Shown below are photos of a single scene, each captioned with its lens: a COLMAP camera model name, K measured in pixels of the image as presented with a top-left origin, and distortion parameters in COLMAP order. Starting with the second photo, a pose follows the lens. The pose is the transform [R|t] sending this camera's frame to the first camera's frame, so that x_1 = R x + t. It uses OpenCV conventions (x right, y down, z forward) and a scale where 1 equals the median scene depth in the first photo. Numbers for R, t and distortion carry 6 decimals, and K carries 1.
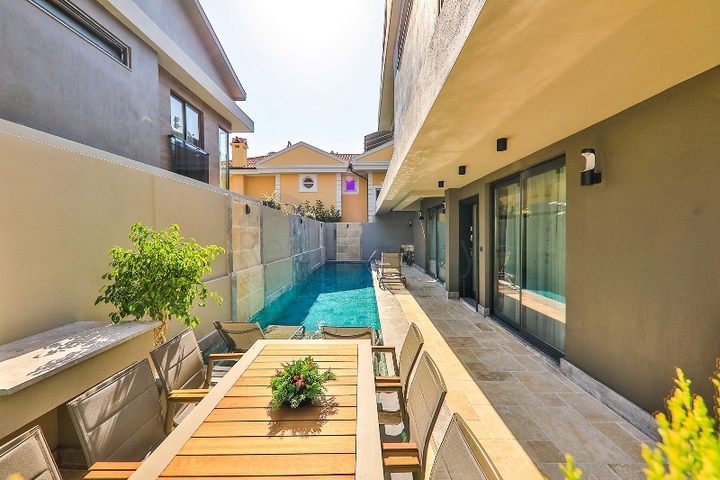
lens RADIAL K [[287.0, 0, 360.0], [0, 287.0, 240.0], [0, 0, 1]] dist [0.000646, 0.000062]
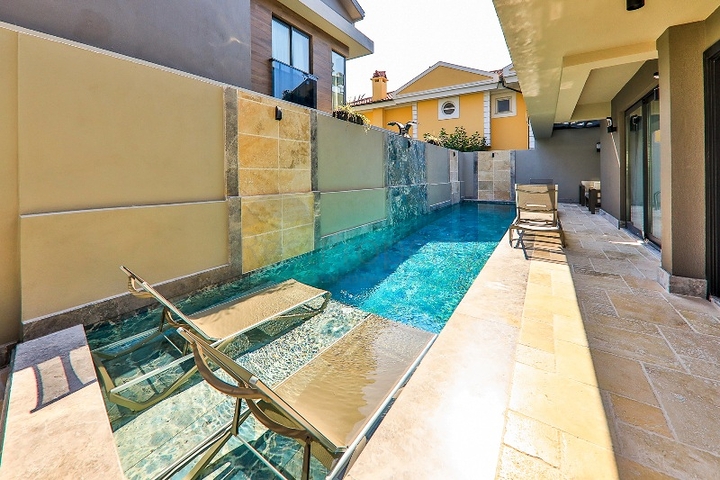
lens RADIAL K [[286.8, 0, 358.8], [0, 286.8, 174.5], [0, 0, 1]] dist [-0.000546, -0.000671]
pose [[0.850009, 0.005088, -0.526743, 0.084989], [-0.014498, 0.999801, -0.013738, 0.028034], [0.526568, 0.019314, 0.849914, 0.244417]]
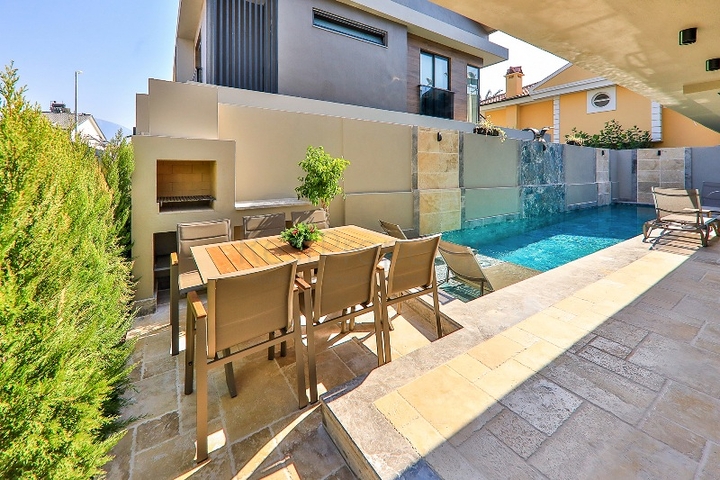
lens RADIAL K [[286.8, 0, 358.8], [0, 286.8, 174.5], [0, 0, 1]] dist [-0.000546, -0.000671]
pose [[0.559689, 0.019800, -0.828466, 0.185504], [-0.023641, 0.999689, 0.007921, 0.019926], [0.828365, 0.015153, 0.559983, 0.053017]]
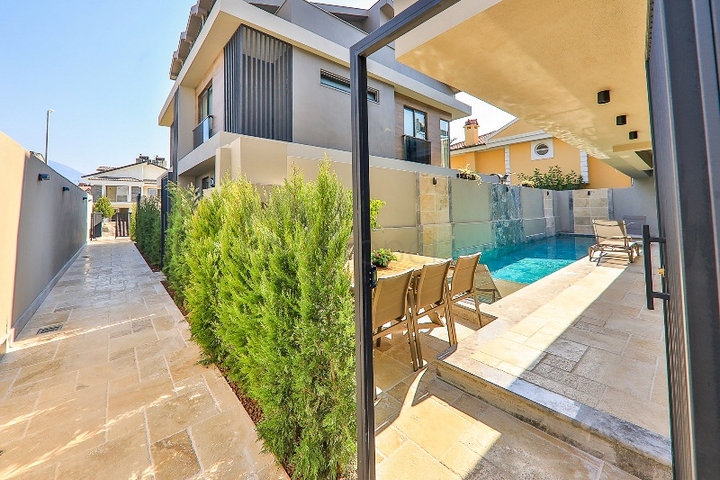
lens RADIAL K [[277.2, 0, 358.7], [0, 277.2, 198.5], [0, 0, 1]] dist [0.000832, 0.000023]
pose [[0.662996, -0.028666, -0.748074, 0.180655], [-0.011959, 0.998734, -0.048871, 0.022927], [0.748527, 0.041348, 0.661813, -0.076061]]
